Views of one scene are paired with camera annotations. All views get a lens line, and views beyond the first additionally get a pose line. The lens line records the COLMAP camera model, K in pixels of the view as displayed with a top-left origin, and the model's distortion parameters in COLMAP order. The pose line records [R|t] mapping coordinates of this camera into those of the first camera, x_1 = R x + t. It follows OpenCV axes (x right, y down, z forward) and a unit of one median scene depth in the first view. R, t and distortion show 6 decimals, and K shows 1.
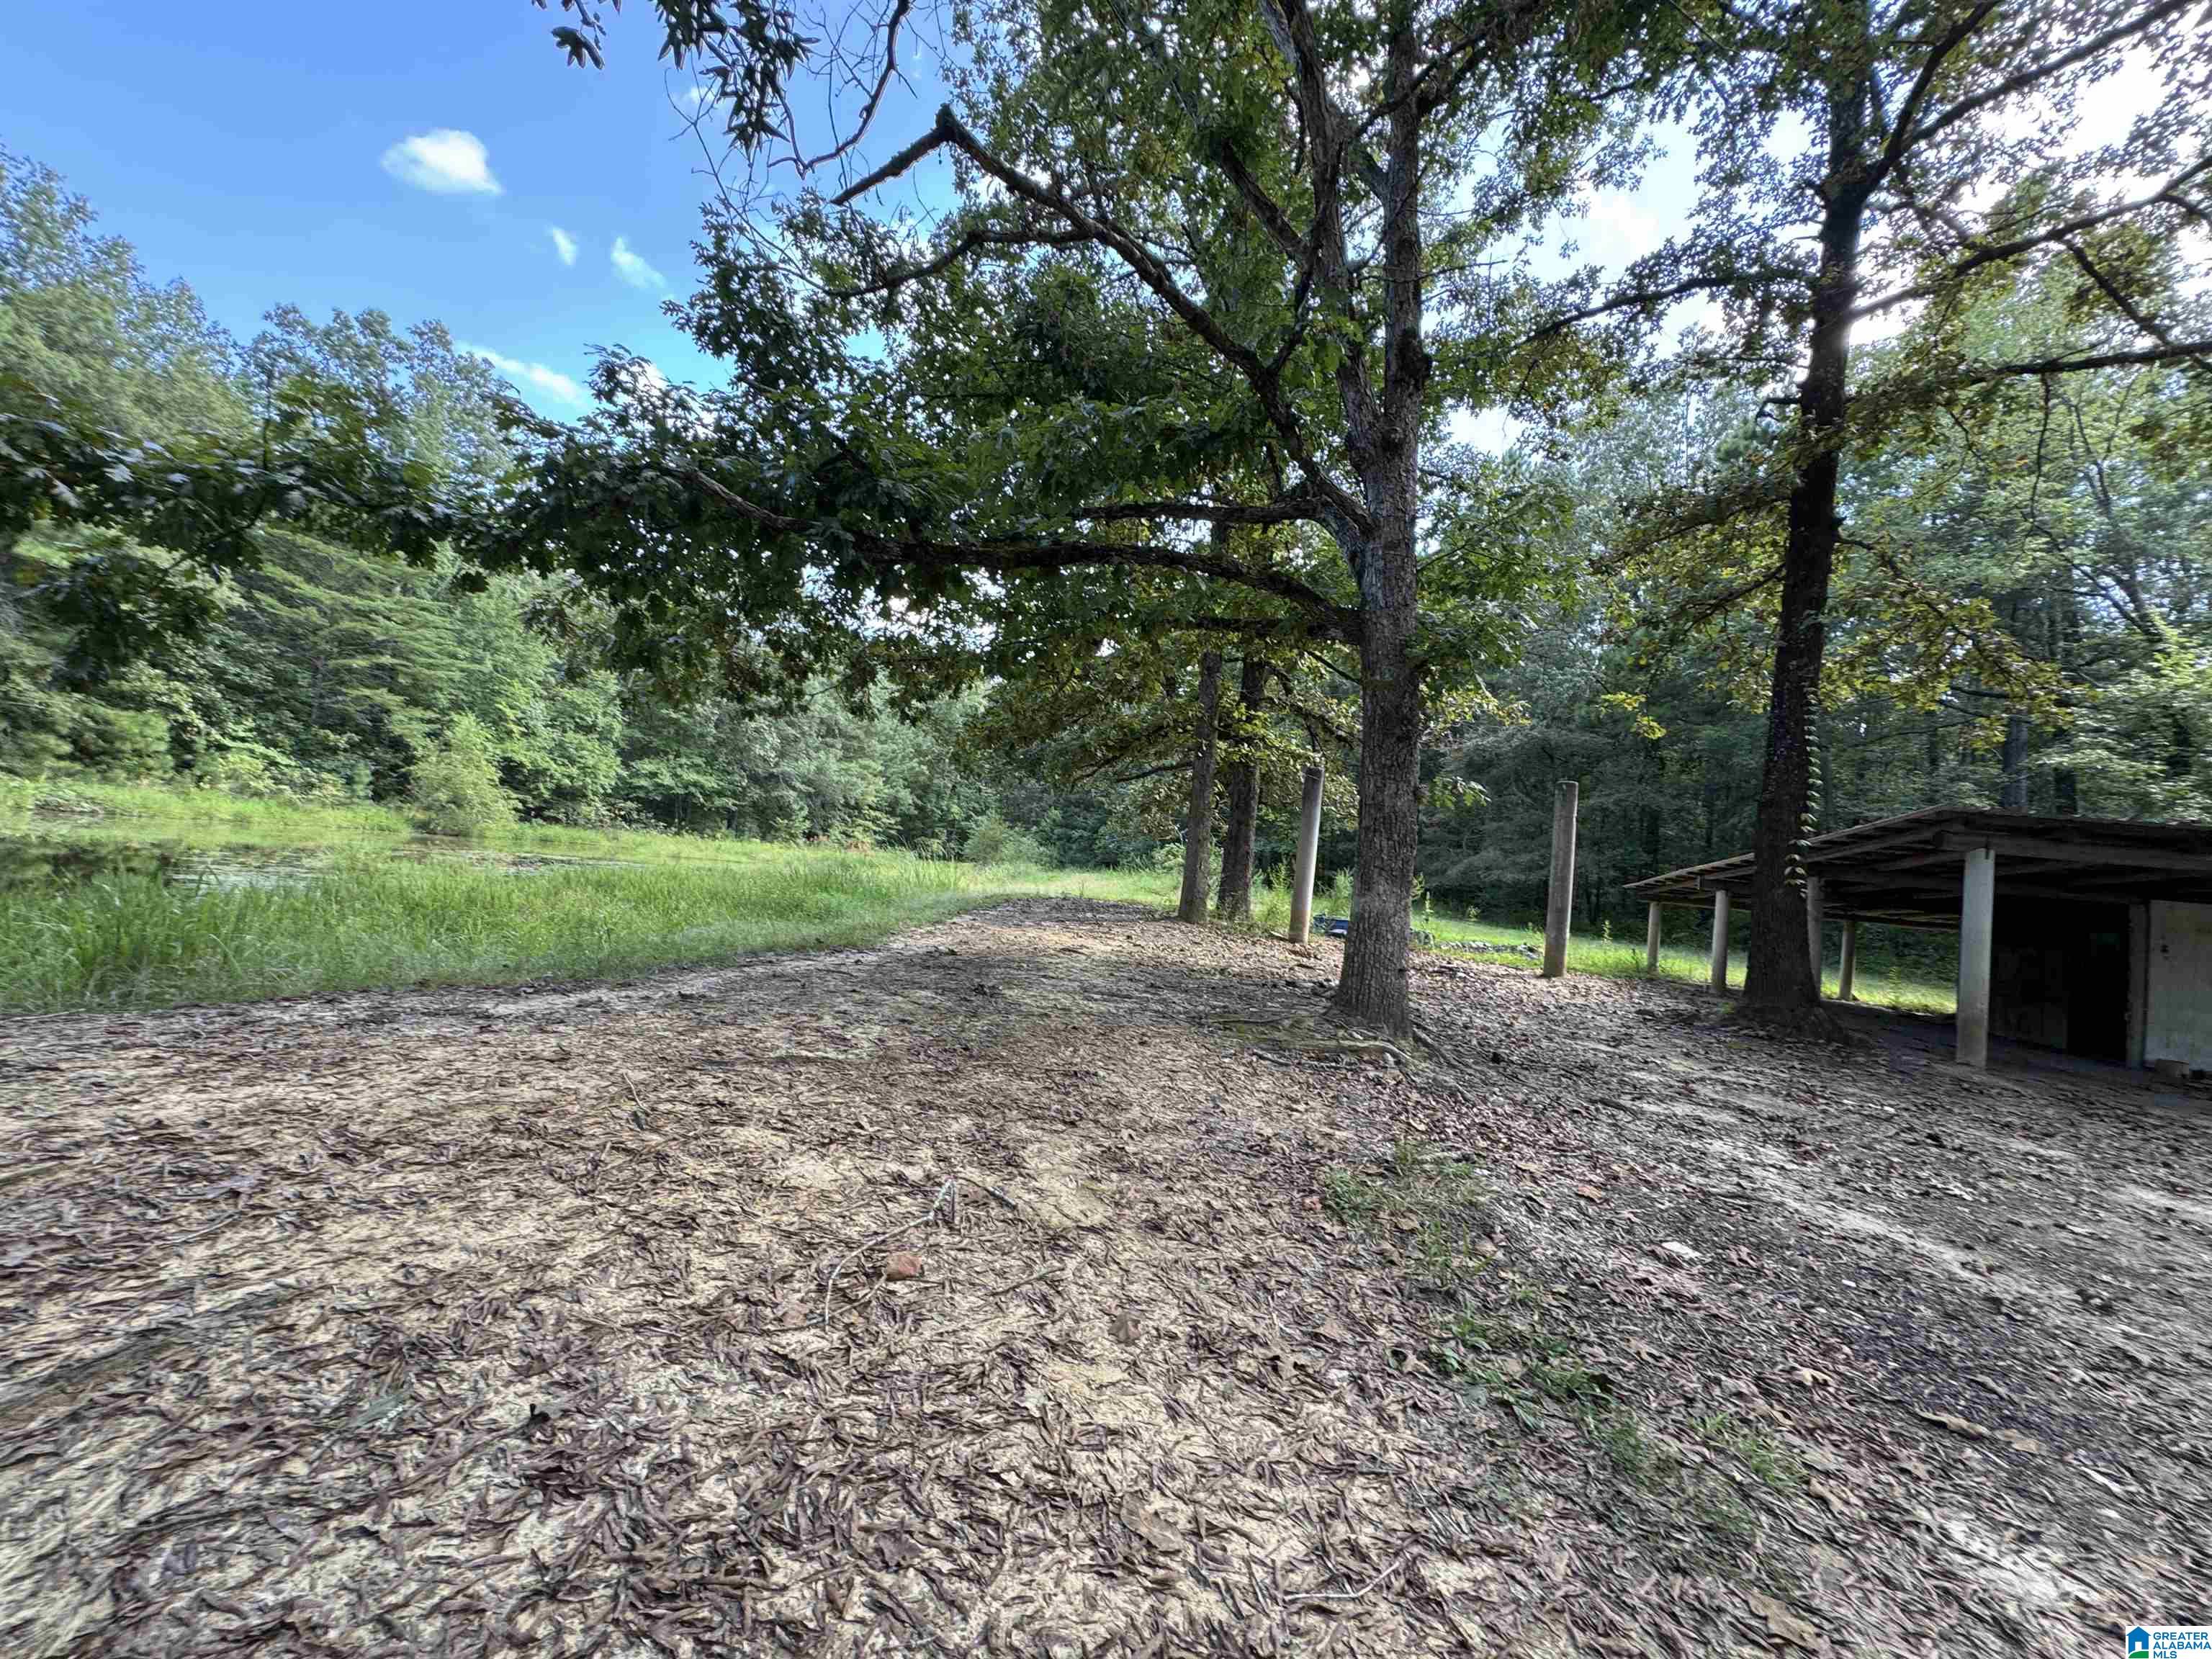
lens RADIAL K [[889.5, 0, 1100.1], [0, 889.5, 816.1], [0, 0, 1]] dist [-0.000143, 0.001072]
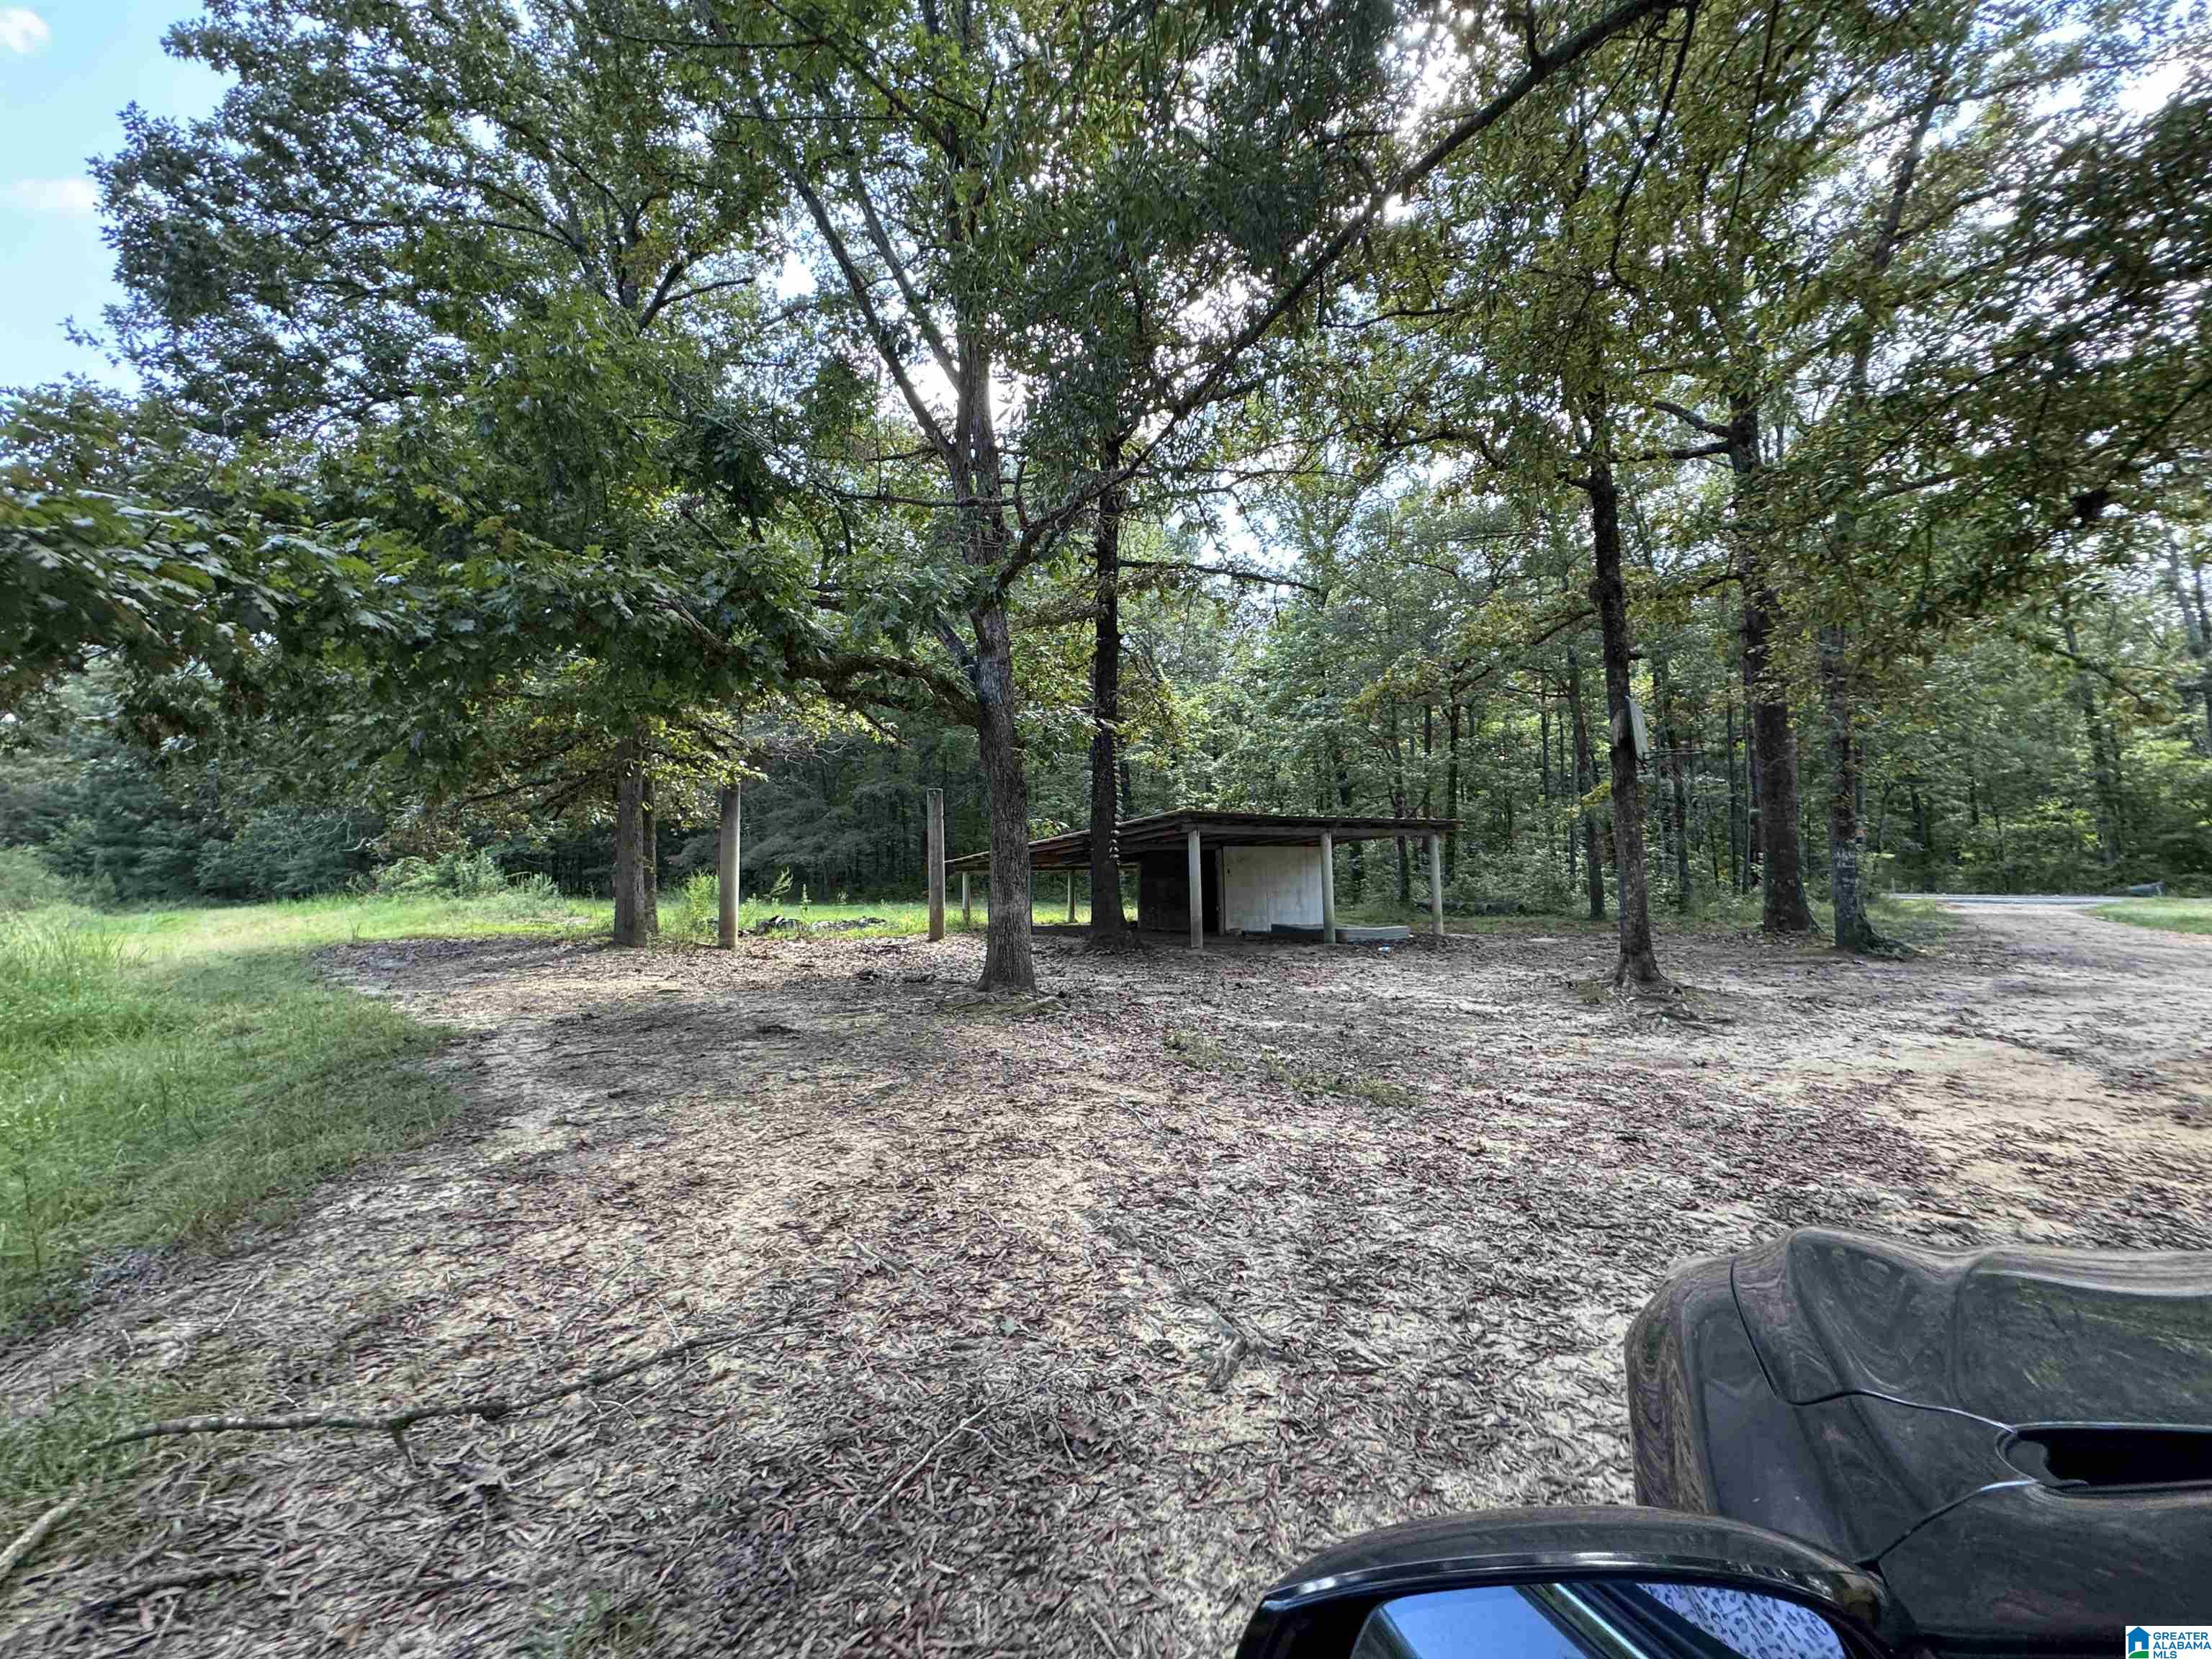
lens RADIAL K [[889.5, 0, 1112.2], [0, 889.5, 805.6], [0, 0, 1]] dist [-0.000143, 0.001072]
pose [[0.645536, -0.051430, 0.761996, -0.661799], [0.039198, 0.998646, 0.034195, -0.106806], [-0.762723, 0.007795, 0.646678, -0.075622]]
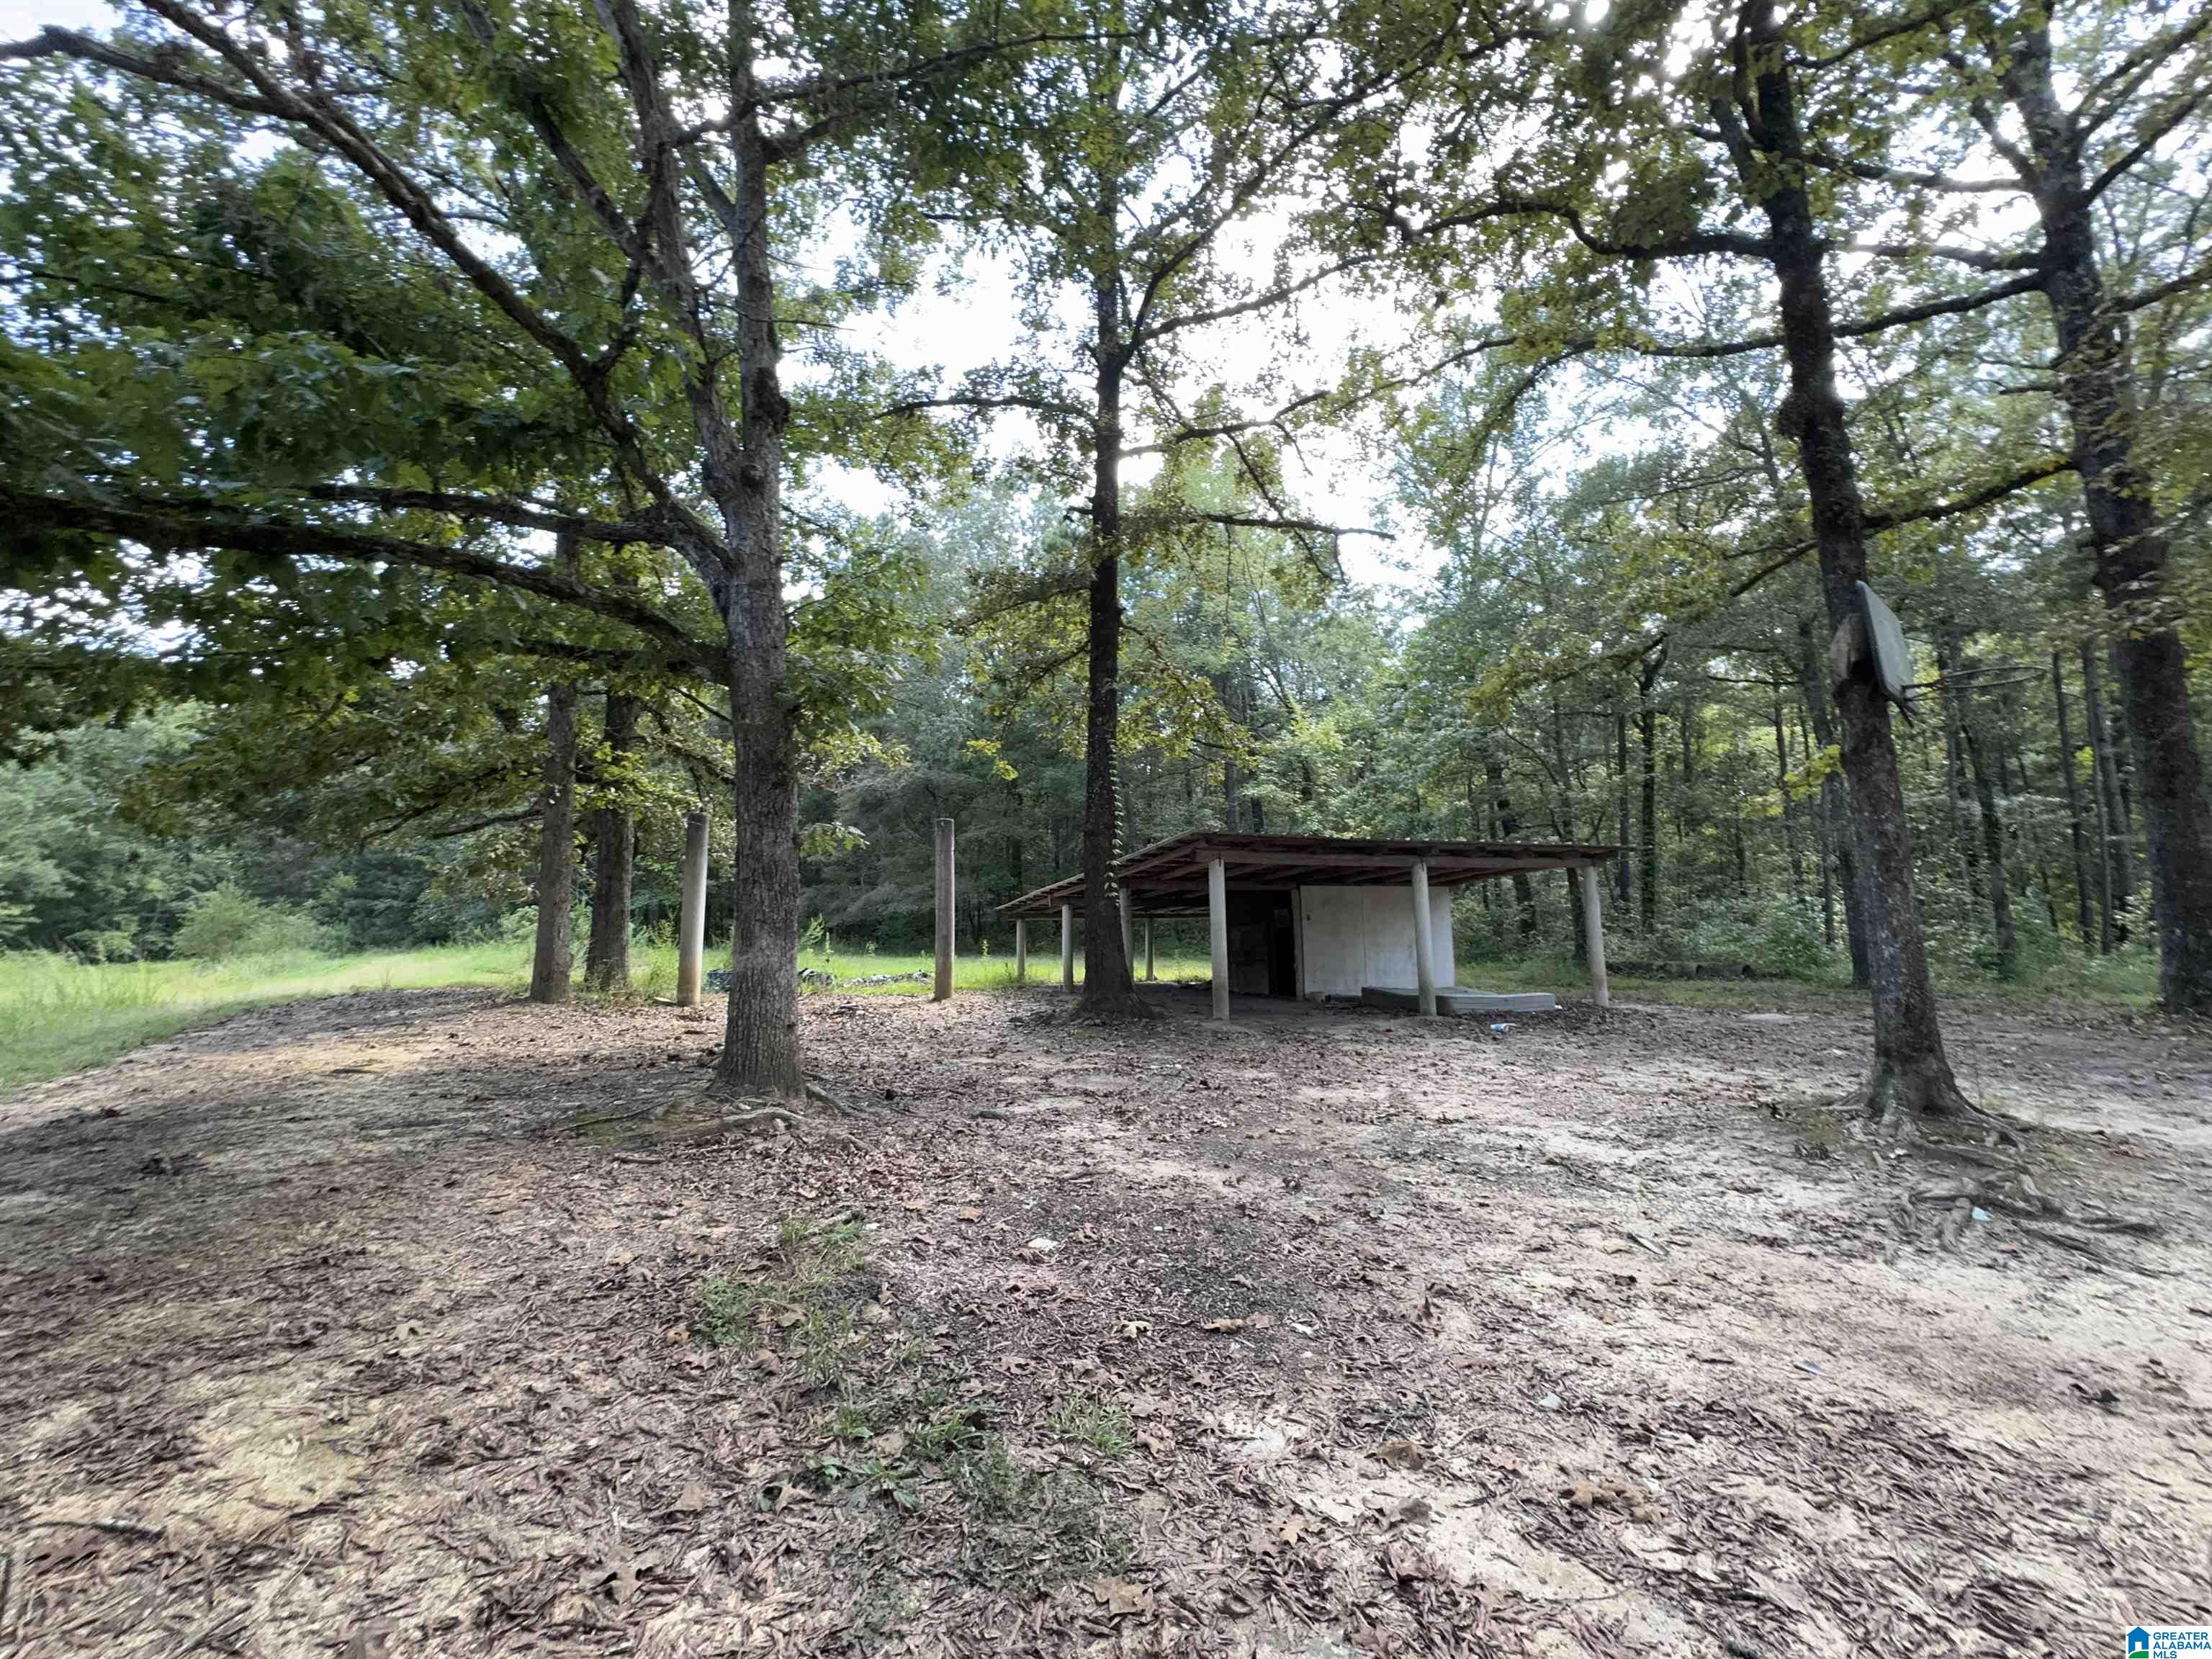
lens RADIAL K [[889.5, 0, 1102.8], [0, 889.5, 811.1], [0, 0, 1]] dist [-0.000143, 0.001072]
pose [[0.793409, -0.028335, 0.608029, 0.024327], [0.058948, 0.997797, -0.030422, -0.006814], [-0.605827, 0.059979, 0.793332, 0.018661]]
